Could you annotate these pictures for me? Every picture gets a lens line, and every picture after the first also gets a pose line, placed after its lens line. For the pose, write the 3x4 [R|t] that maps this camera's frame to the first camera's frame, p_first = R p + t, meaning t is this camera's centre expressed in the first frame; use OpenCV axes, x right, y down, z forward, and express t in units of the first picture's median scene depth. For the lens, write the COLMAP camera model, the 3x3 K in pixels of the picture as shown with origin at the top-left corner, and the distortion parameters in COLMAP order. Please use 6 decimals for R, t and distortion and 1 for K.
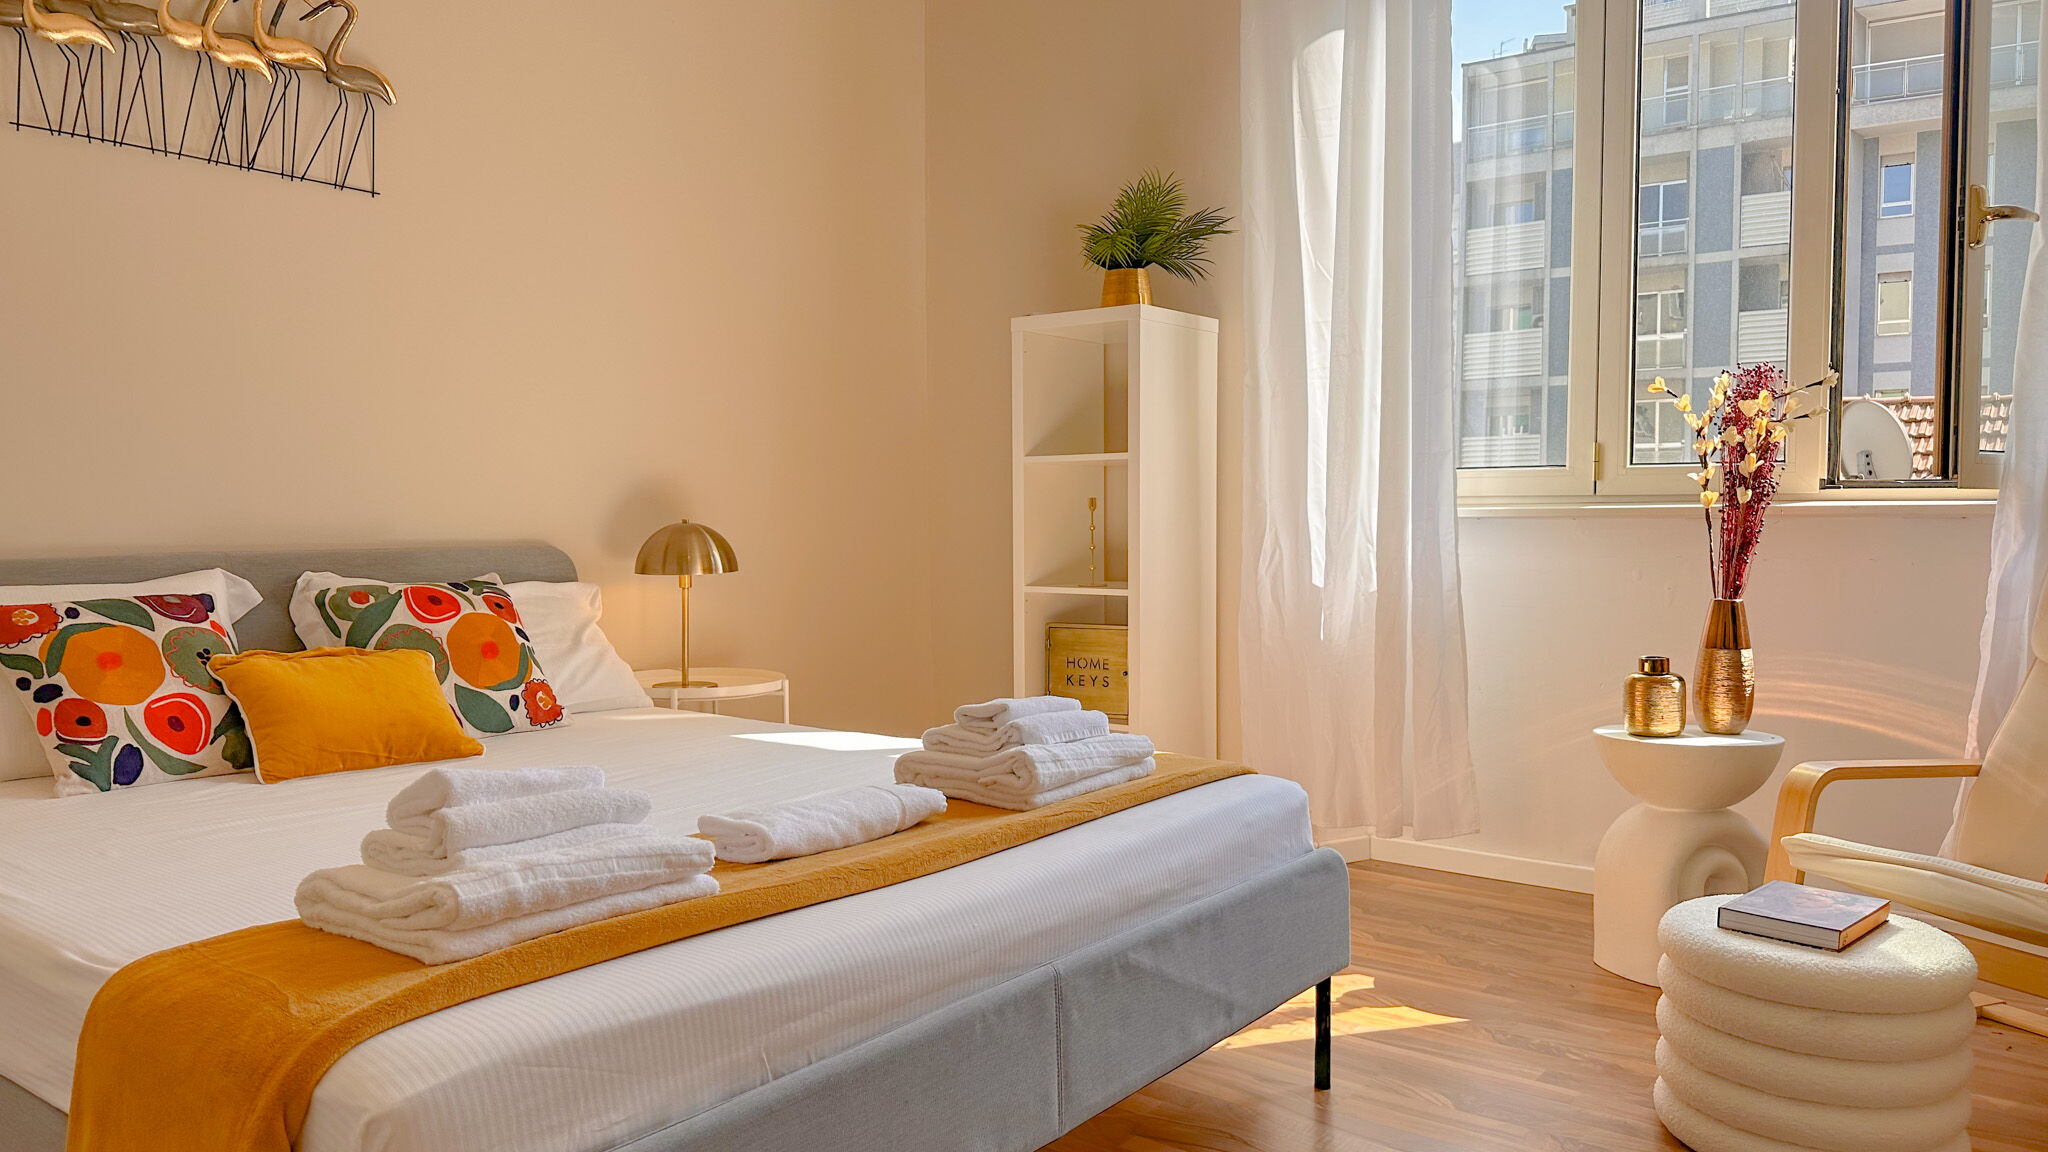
lens RADIAL K [[1434.6, 0, 1015.1], [0, 1434.6, 581.4], [0, 0, 1]] dist [0.061701, -0.080831]
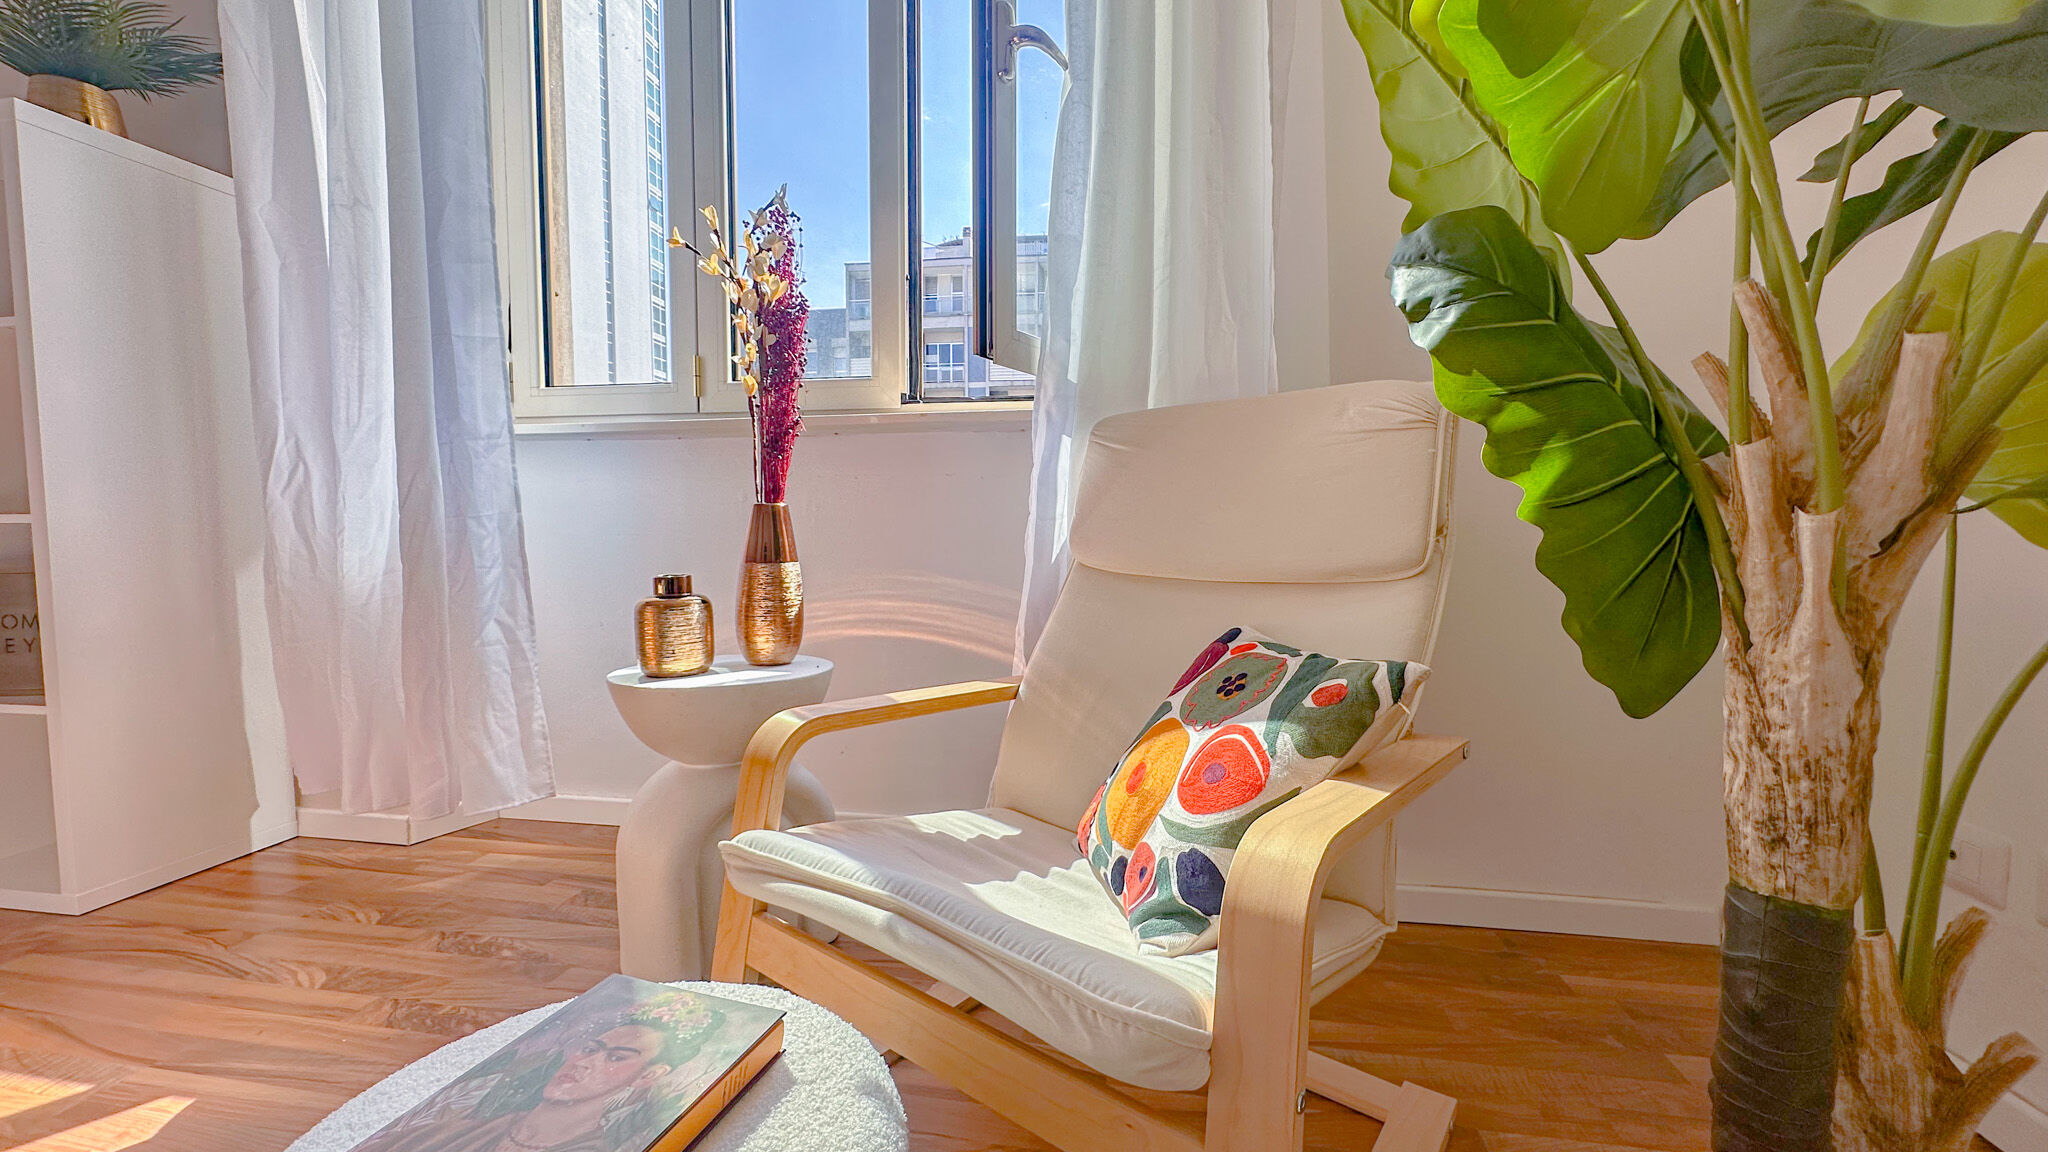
lens RADIAL K [[814.9, 0, 1026.4], [0, 814.9, 590.2], [0, 0, 1]] dist [-0.005770, -0.000090]
pose [[0.878847, -0.038038, 0.475584, 0.400475], [0.021642, 0.998969, 0.039906, 0.047029], [-0.476612, -0.024779, 0.878765, 0.521795]]
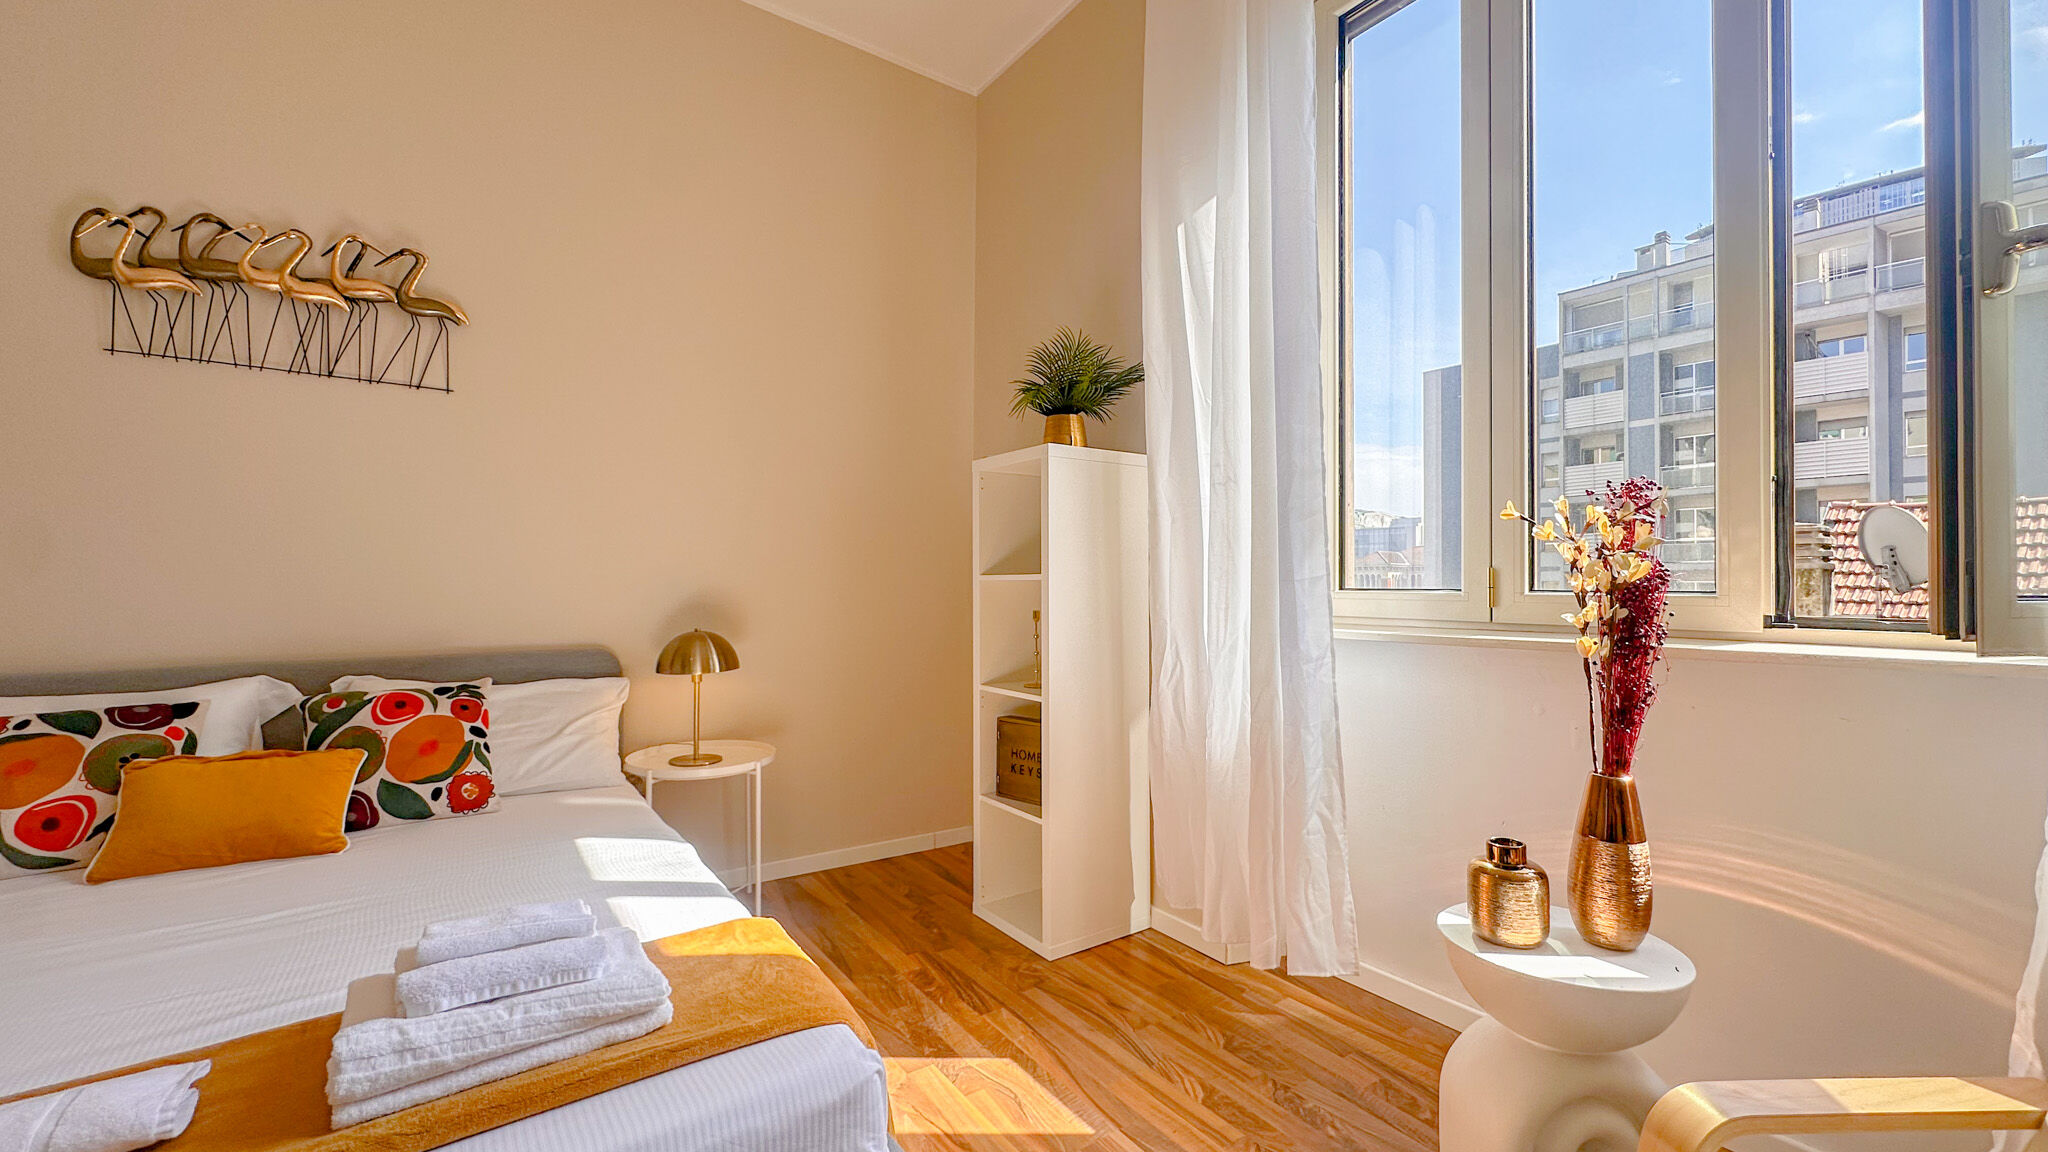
lens RADIAL K [[815.6, 0, 1024.0], [0, 815.6, 576.0], [0, 0, 1]] dist [-0.004075, 0.000169]
pose [[0.956420, -0.000139, -0.291994, 0.314802], [-0.015626, 0.998543, -0.051658, -0.069139], [0.291576, 0.053970, 0.955024, 0.474239]]
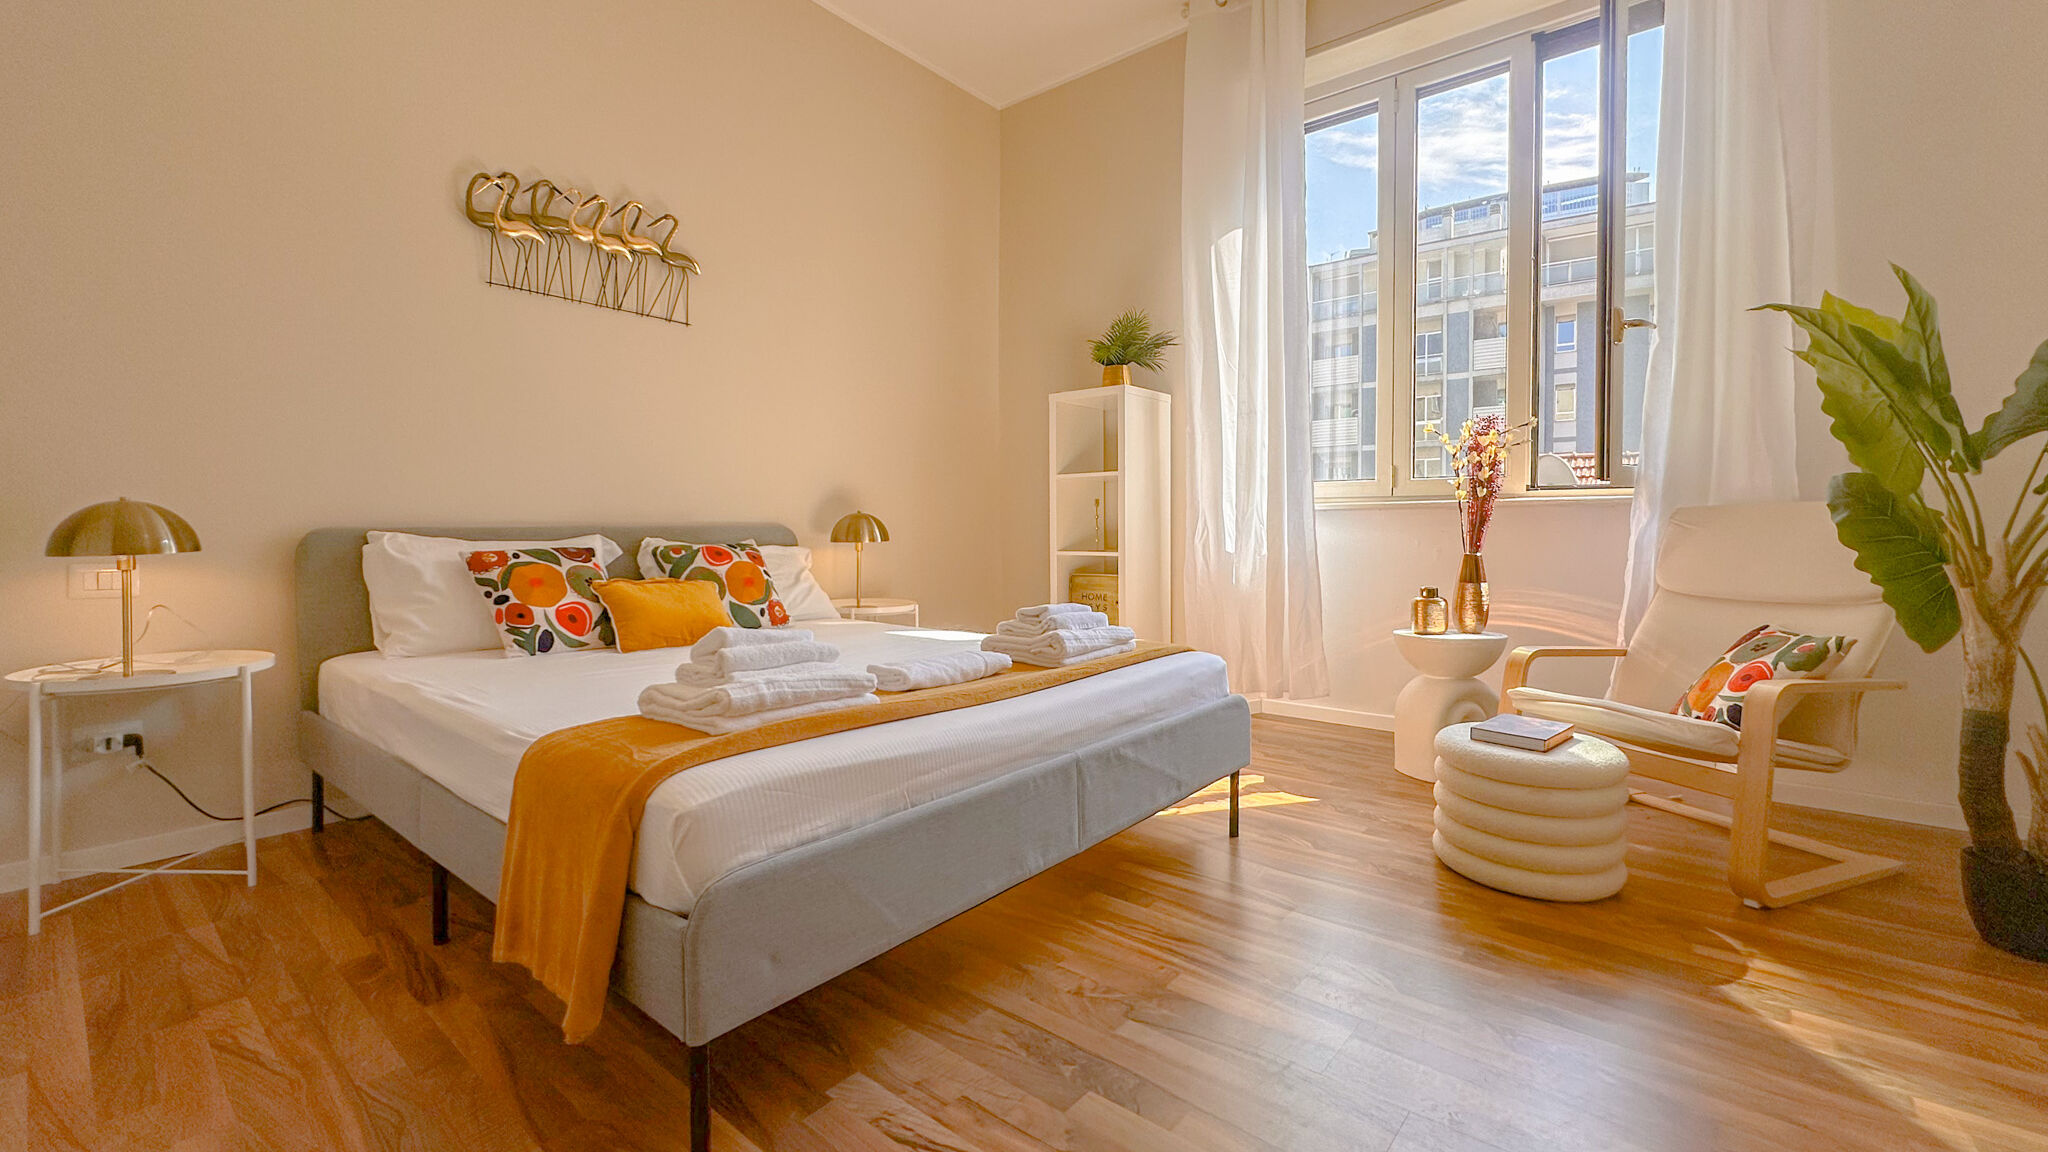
lens RADIAL K [[837.3, 0, 1022.6], [0, 837.3, 544.2], [0, 0, 1]] dist [-0.004230, 0.000107]
pose [[0.999448, 0.000054, -0.033207, -0.001636], [-0.000919, 0.999660, -0.026050, 0.027463], [0.033194, 0.026066, 0.999109, 0.005687]]
